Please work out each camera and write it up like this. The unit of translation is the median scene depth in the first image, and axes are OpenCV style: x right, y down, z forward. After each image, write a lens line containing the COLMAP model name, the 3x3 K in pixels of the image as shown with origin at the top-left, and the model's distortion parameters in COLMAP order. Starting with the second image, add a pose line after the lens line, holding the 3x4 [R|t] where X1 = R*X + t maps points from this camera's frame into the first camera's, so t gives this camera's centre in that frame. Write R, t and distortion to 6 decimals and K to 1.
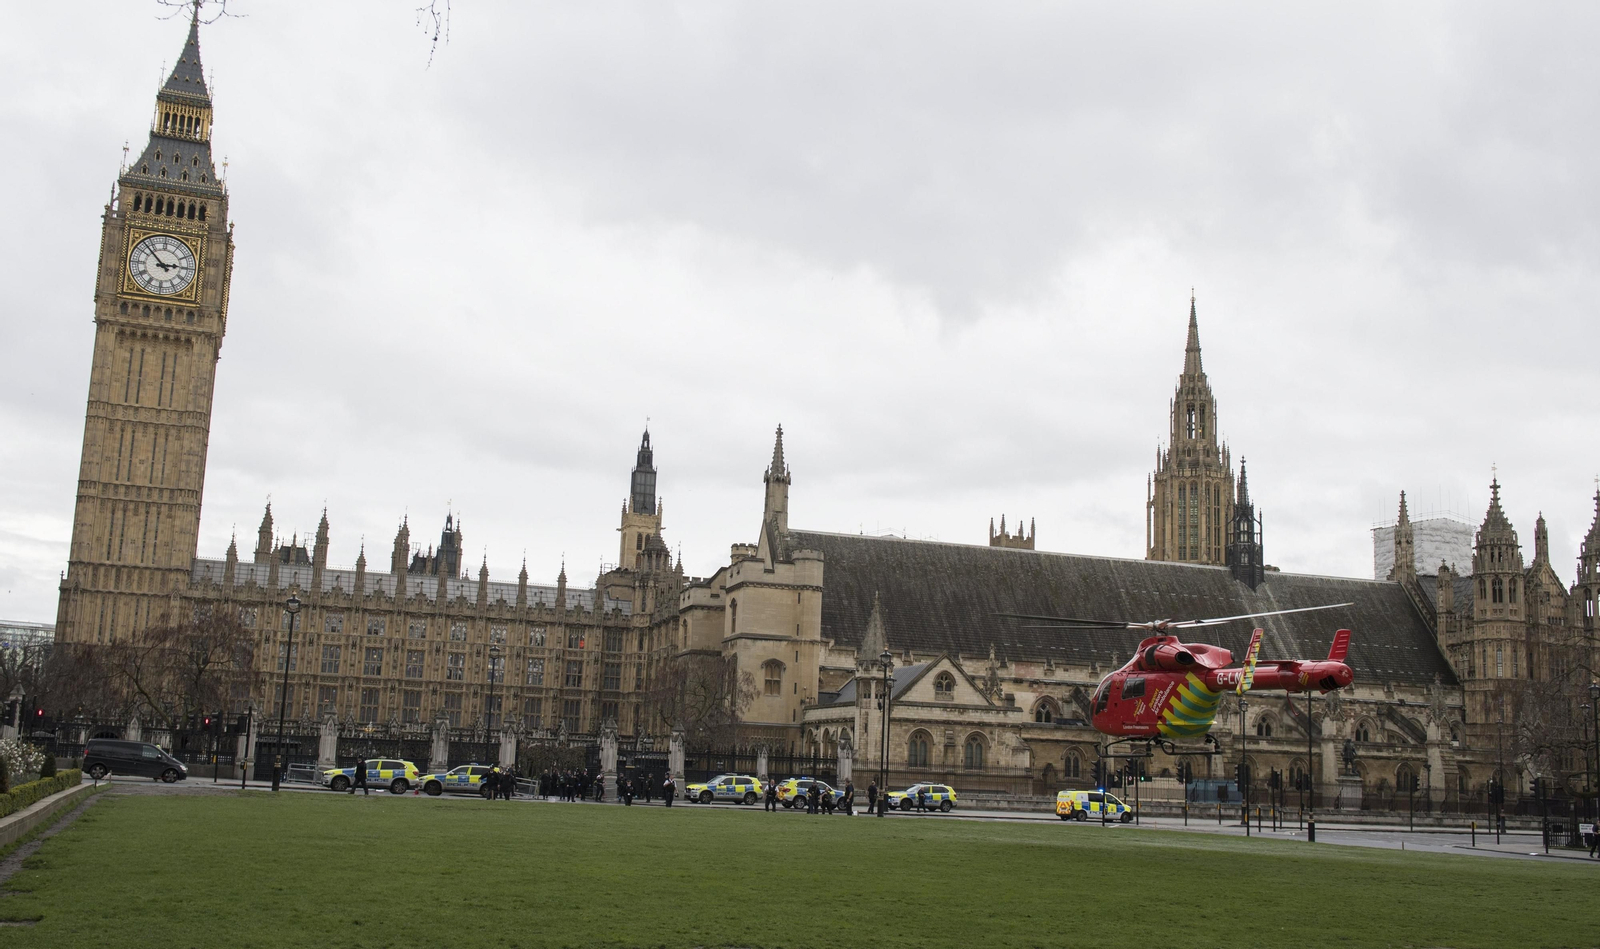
lens RADIAL K [[1547.8, 0, 775.6], [0, 1547.8, 513.7], [0, 0, 1]] dist [-0.004368, 0.000000]
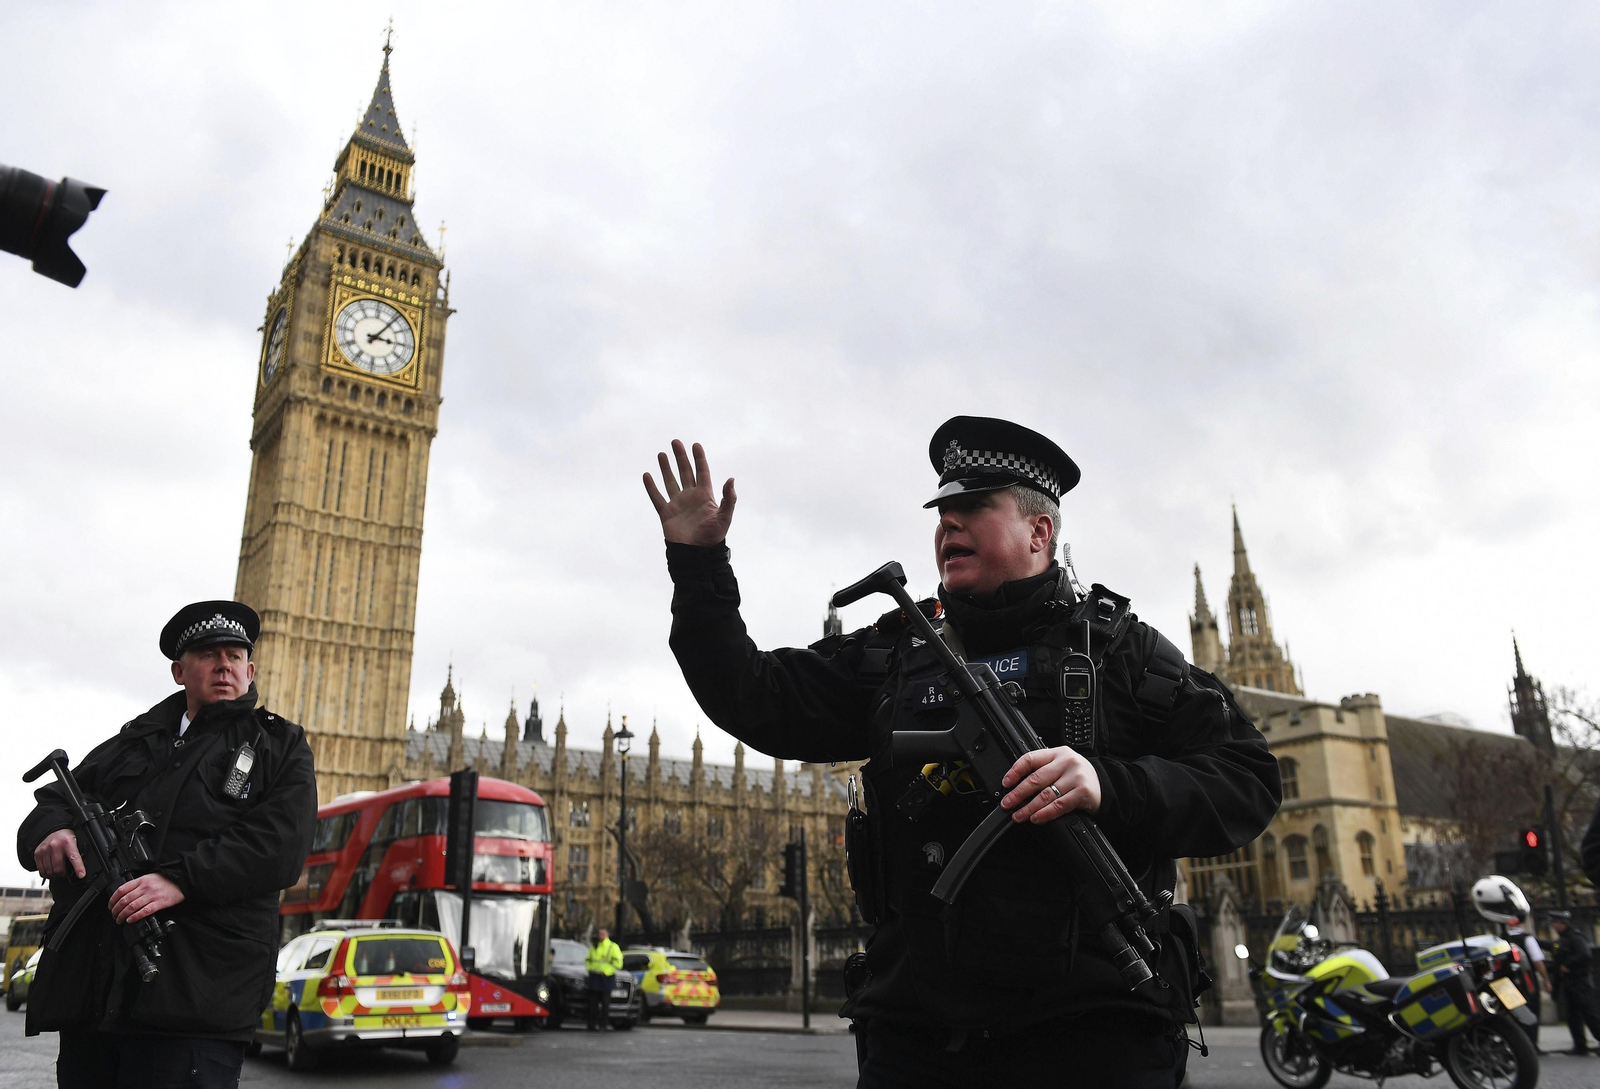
lens RADIAL K [[1289.3, 0, 803.0], [0, 1289.3, 550.8], [0, 0, 1]] dist [-0.028806, -0.026911]
pose [[0.951349, 0.045946, 0.304671, -0.385496], [0.003548, 0.987120, -0.159941, 0.044829], [-0.308095, 0.153241, 0.938933, 0.360818]]
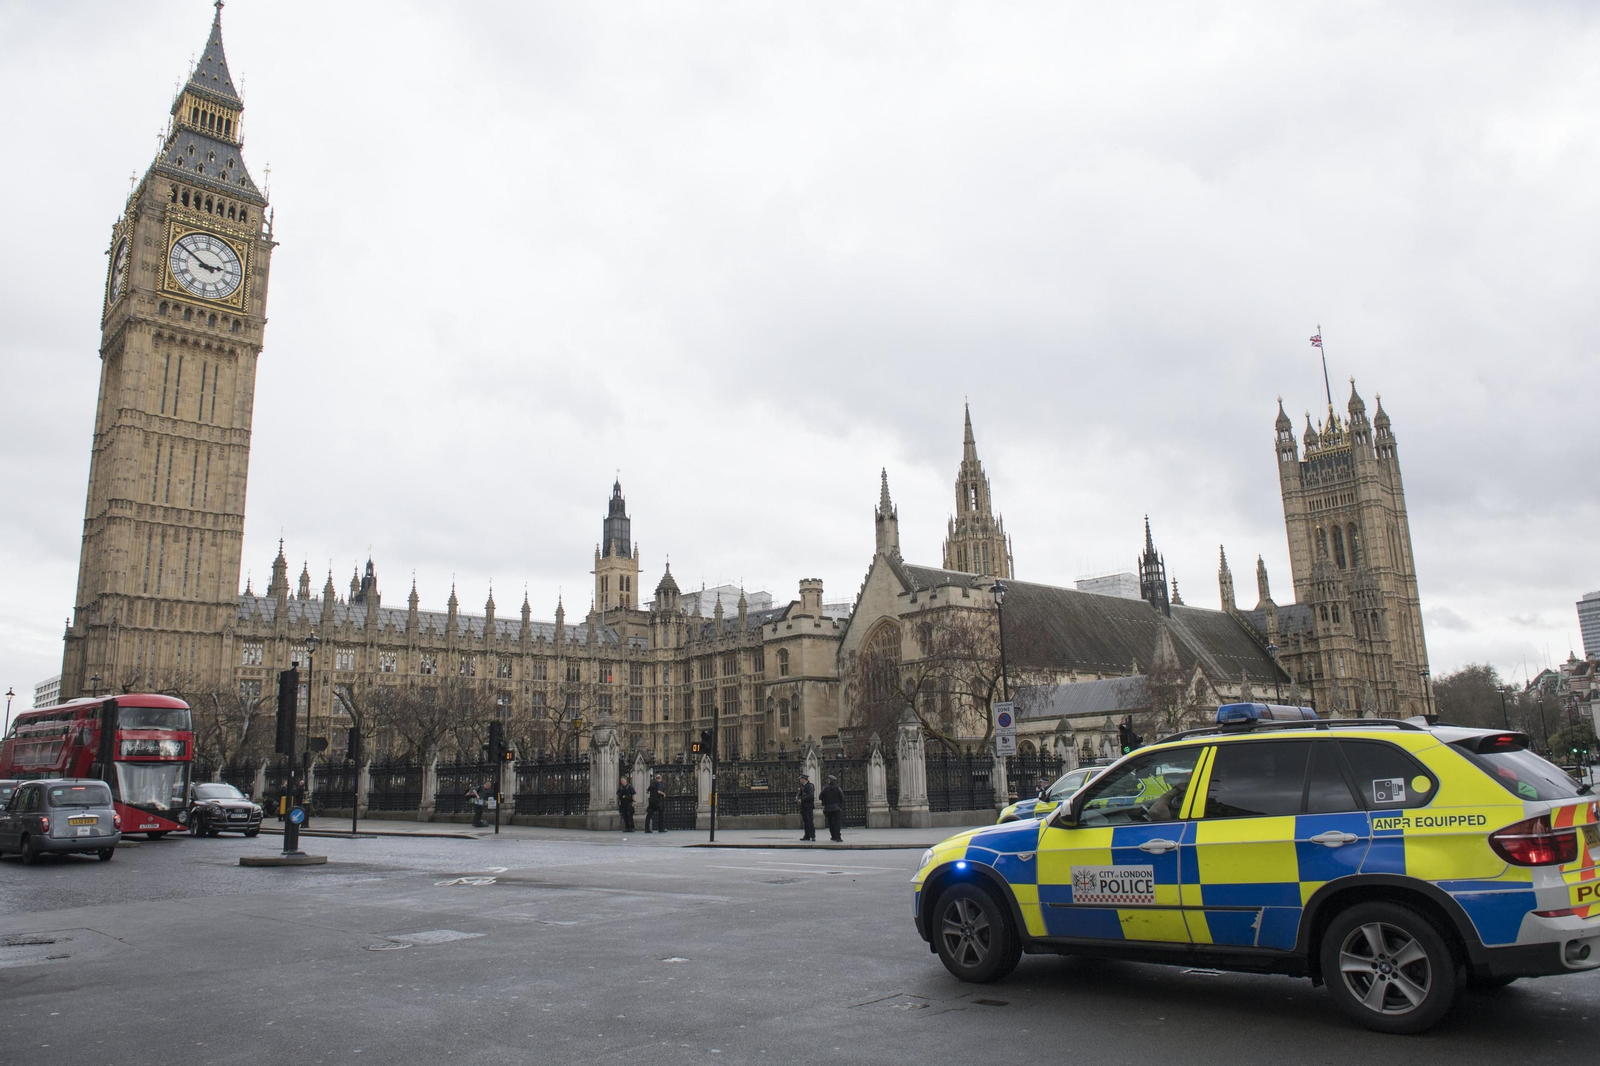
lens RADIAL K [[1131.6, 0, 803.8], [0, 1131.6, 532.3], [0, 0, 1]] dist [-0.043032, -0.007939]
pose [[0.904271, 0.024049, 0.426280, -0.355993], [-0.001089, 0.998539, -0.054024, 0.028877], [-0.426957, 0.048388, 0.902976, 0.274044]]
